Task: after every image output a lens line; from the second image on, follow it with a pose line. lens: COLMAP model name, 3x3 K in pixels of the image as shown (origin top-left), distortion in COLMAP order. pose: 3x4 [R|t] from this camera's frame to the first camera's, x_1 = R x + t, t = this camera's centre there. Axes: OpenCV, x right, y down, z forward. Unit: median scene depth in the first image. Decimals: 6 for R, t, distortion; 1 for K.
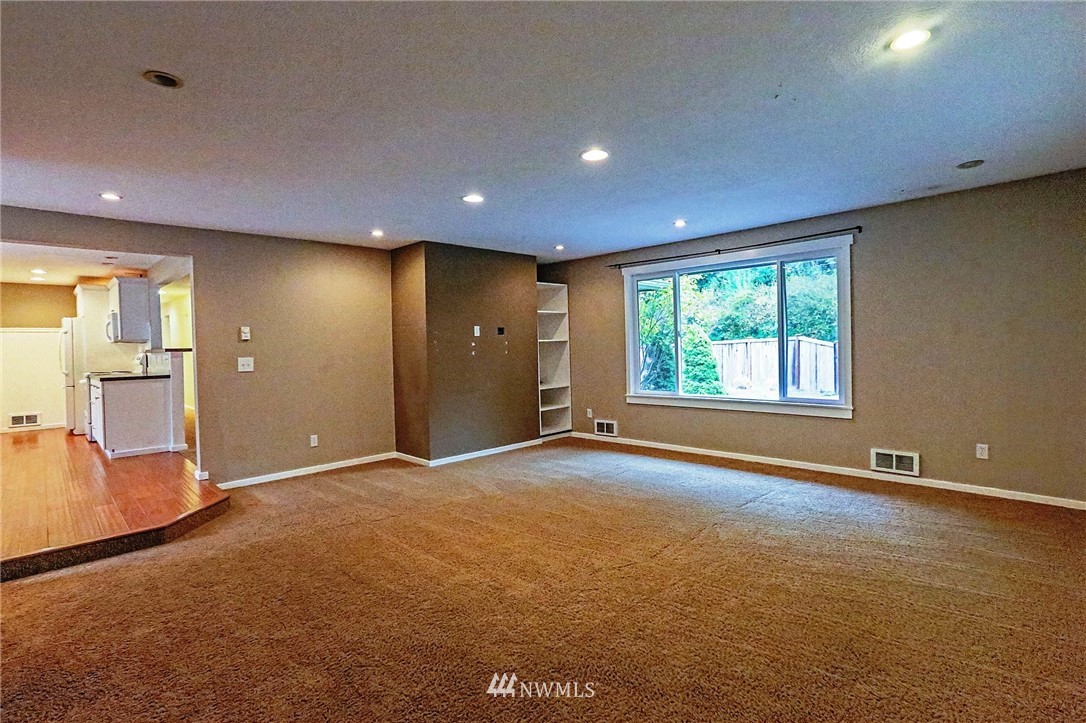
lens RADIAL K [[502.5, 0, 543.0], [0, 502.5, 361.5], [0, 0, 1]] dist [-0.026916, 0.000122]
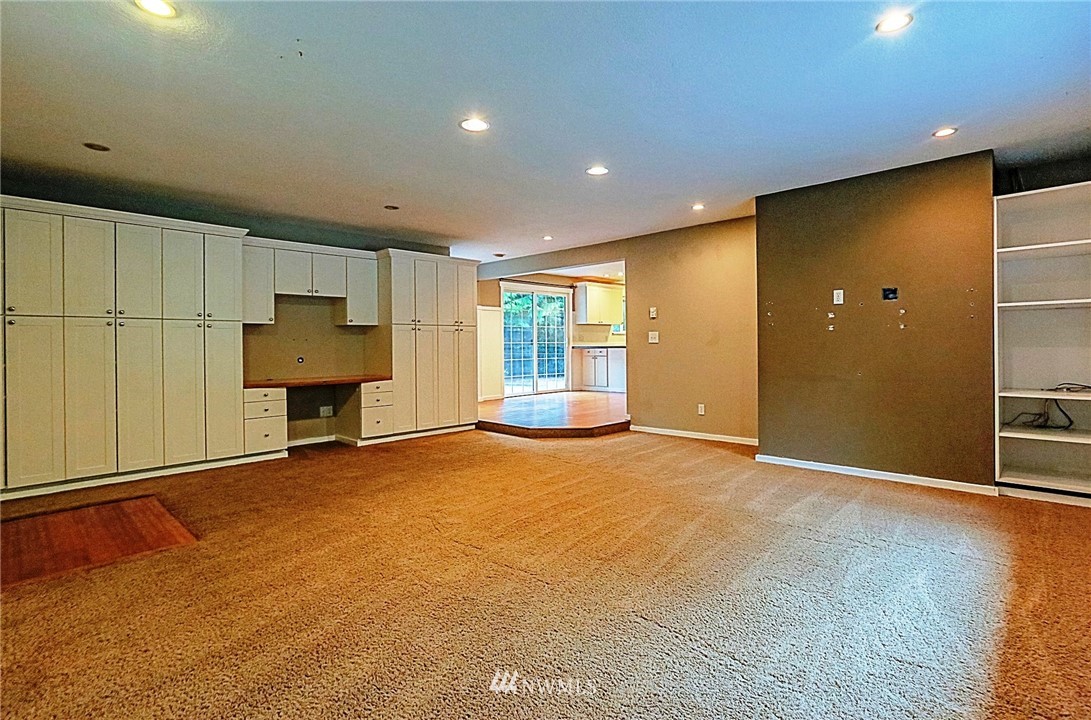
lens RADIAL K [[530.7, 0, 544.6], [0, 530.7, 363.4], [0, 0, 1]] dist [-0.020222, 0.000799]
pose [[0.020730, 0.058215, -0.998089, 0.666956], [-0.027400, 0.997961, 0.057639, 0.002099], [0.999410, 0.026153, 0.022282, 0.619647]]
